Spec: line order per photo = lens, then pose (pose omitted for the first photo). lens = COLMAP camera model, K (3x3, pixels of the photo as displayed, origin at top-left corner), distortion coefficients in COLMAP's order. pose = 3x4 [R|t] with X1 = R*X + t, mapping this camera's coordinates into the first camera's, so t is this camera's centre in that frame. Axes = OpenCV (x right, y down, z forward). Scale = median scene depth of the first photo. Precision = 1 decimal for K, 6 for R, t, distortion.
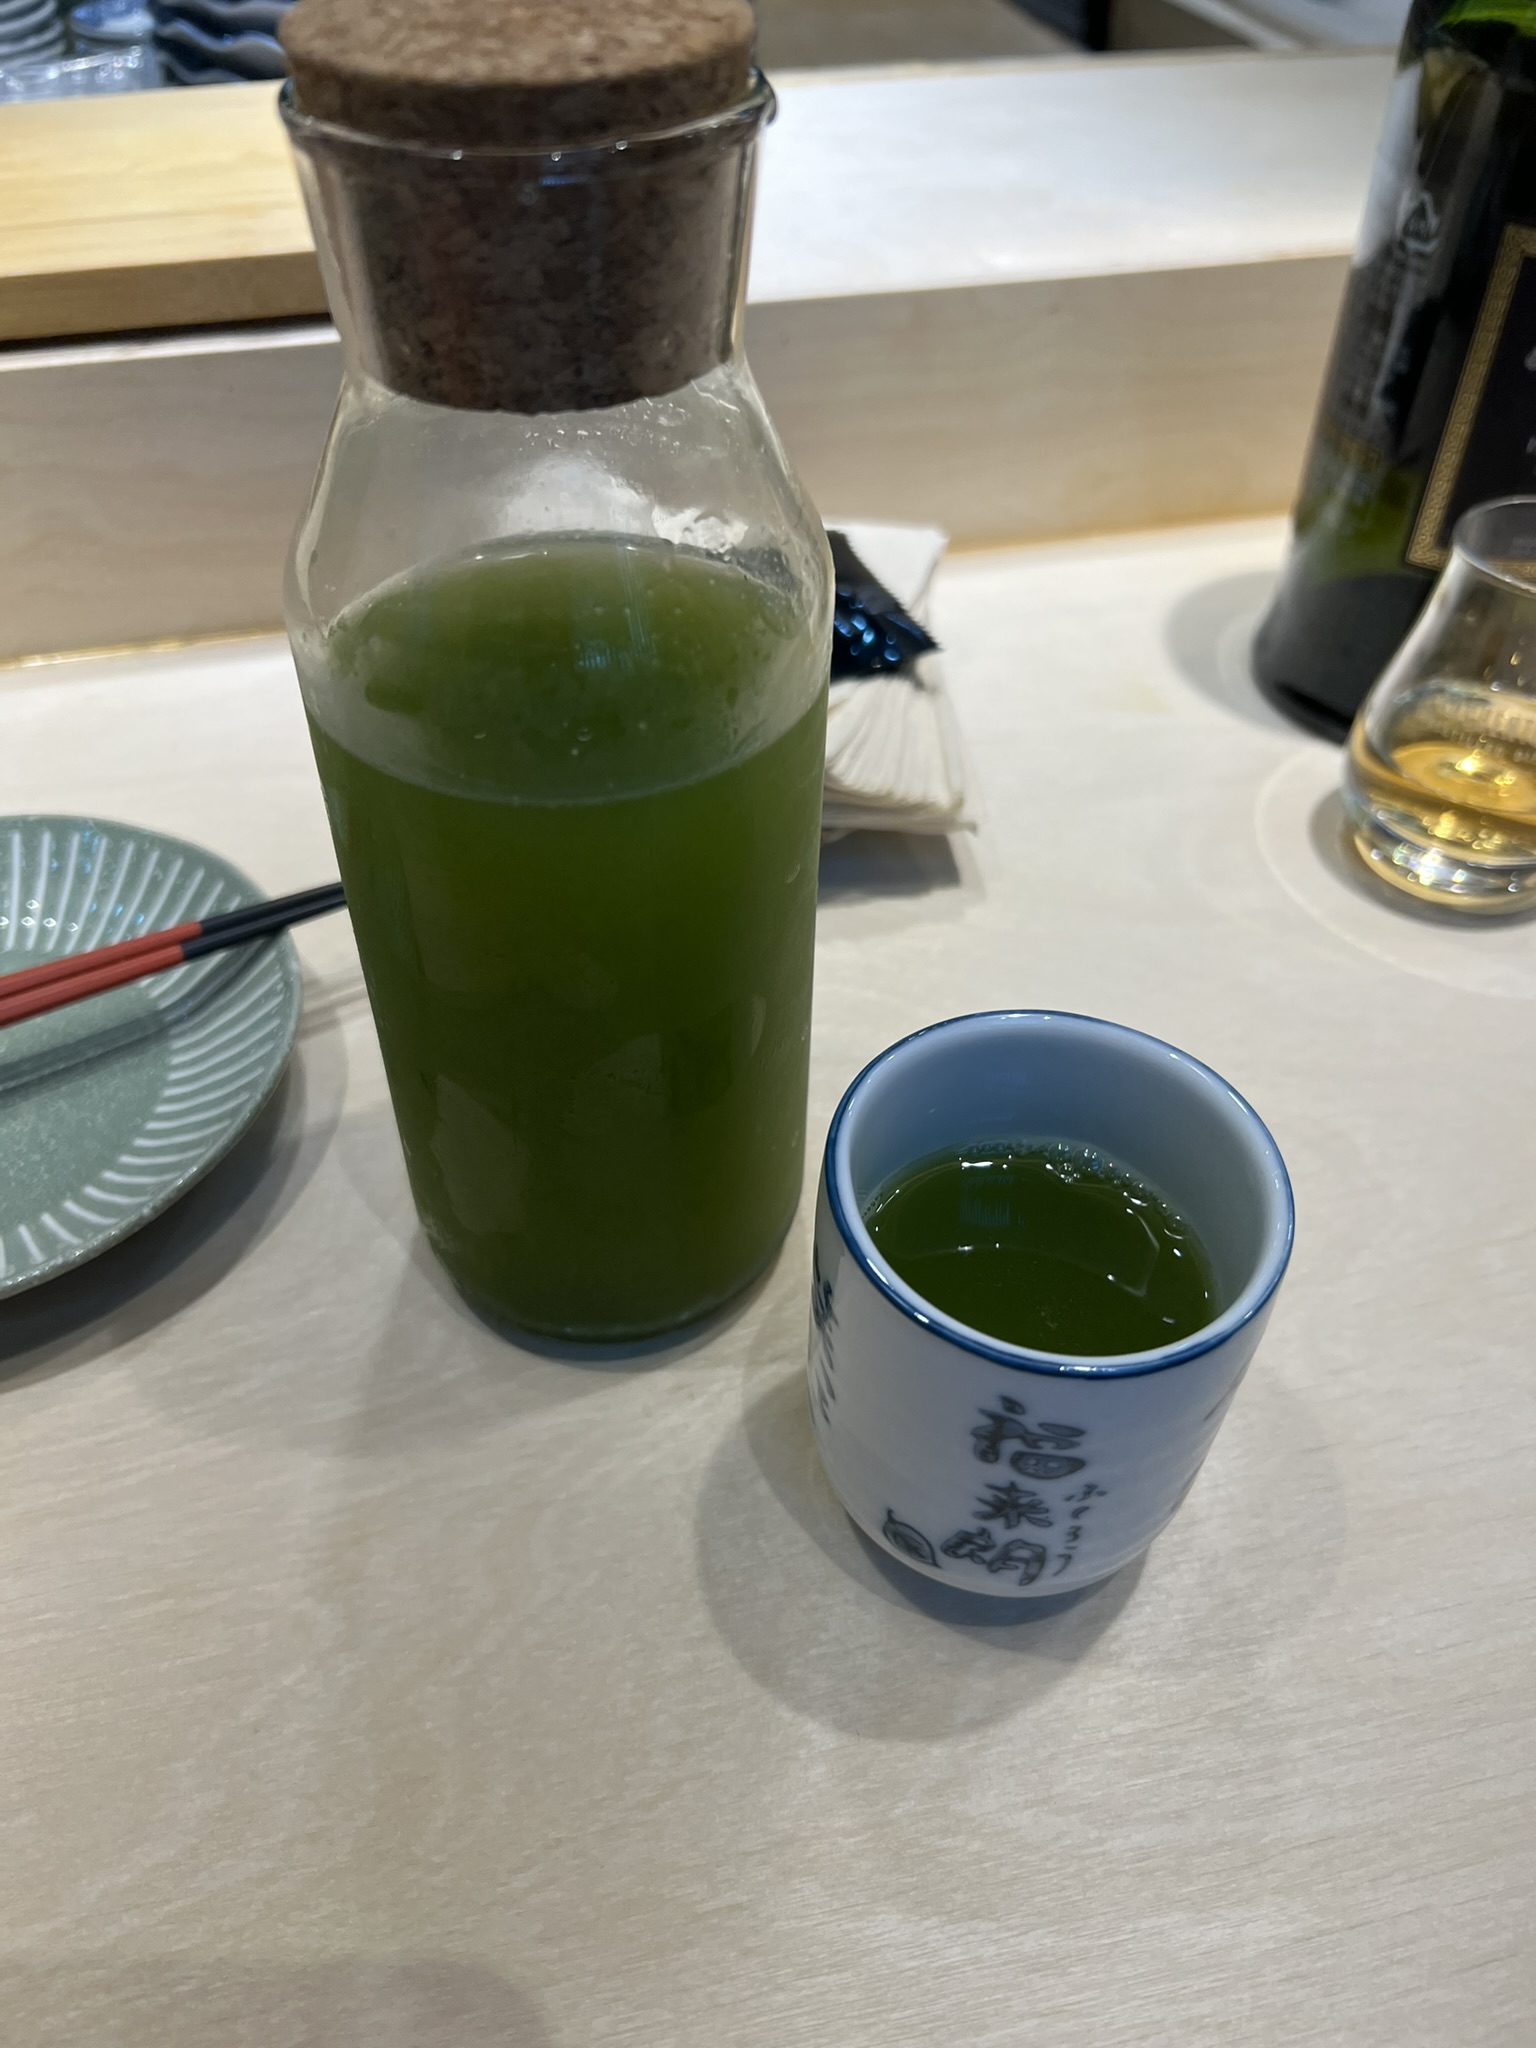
lens RADIAL K [[1530.3, 0, 759.5], [0, 1530.3, 994.1], [0, 0, 1]] dist [-0.022534, -0.005567]
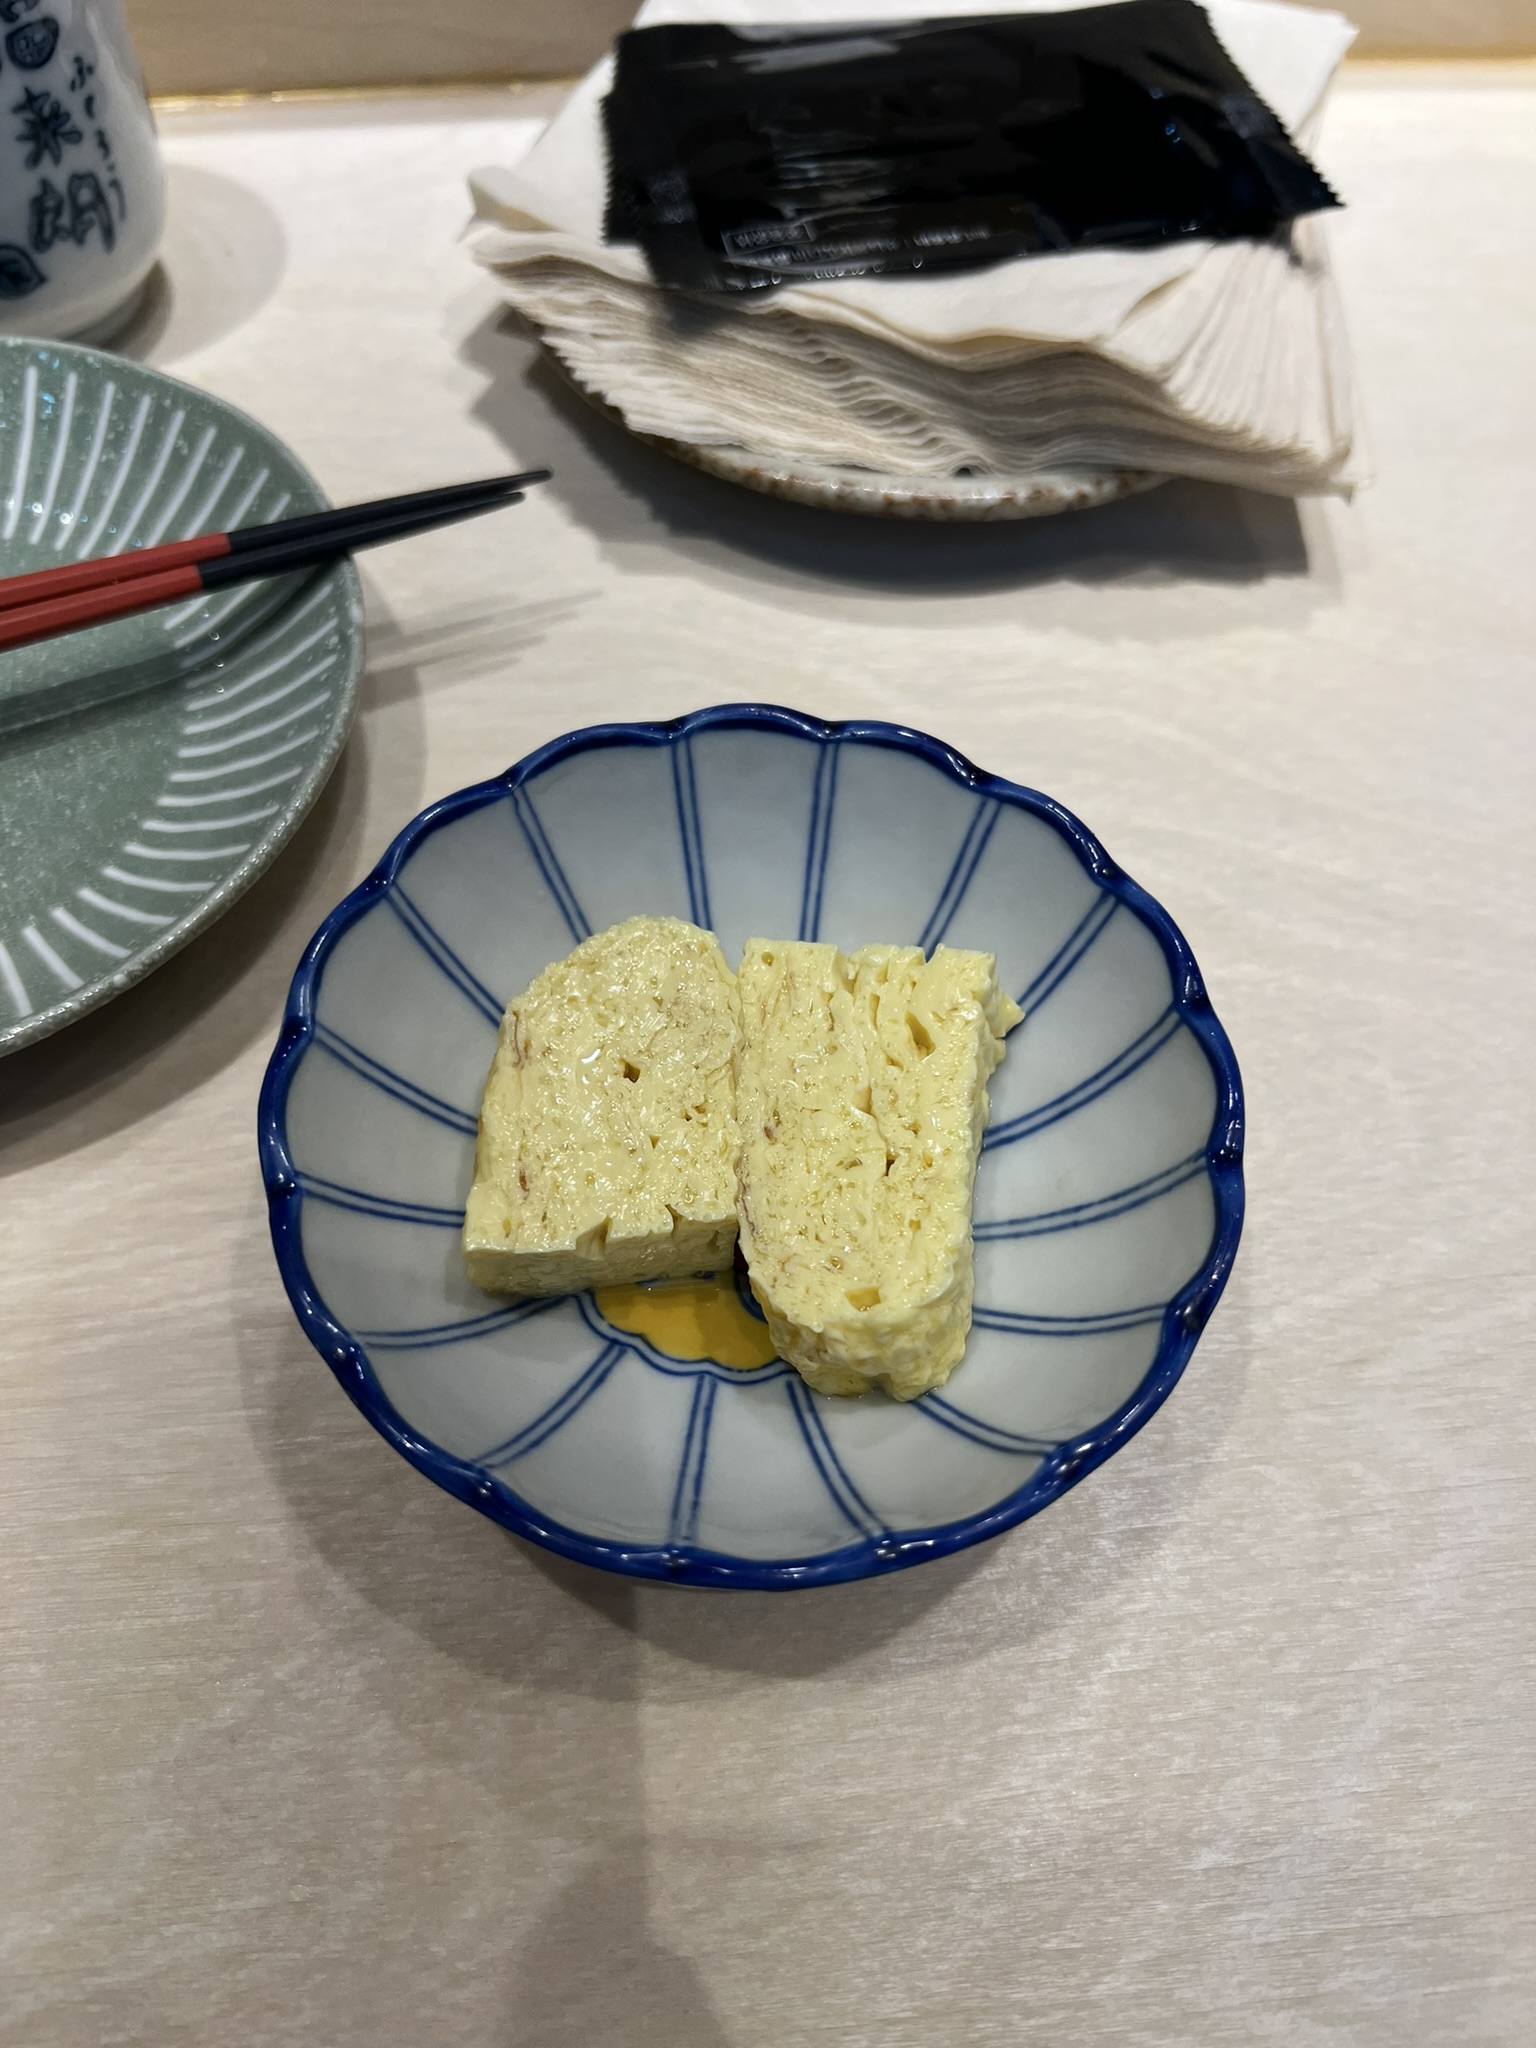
lens RADIAL K [[1516.5, 0, 761.9], [0, 1516.5, 1015.9], [0, 0, 1]] dist [-0.023299, -0.001702]
pose [[0.990412, 0.125103, -0.058600, -0.082098], [-0.103584, 0.953160, 0.284177, -0.080893], [0.091407, -0.275383, 0.956979, 0.432836]]
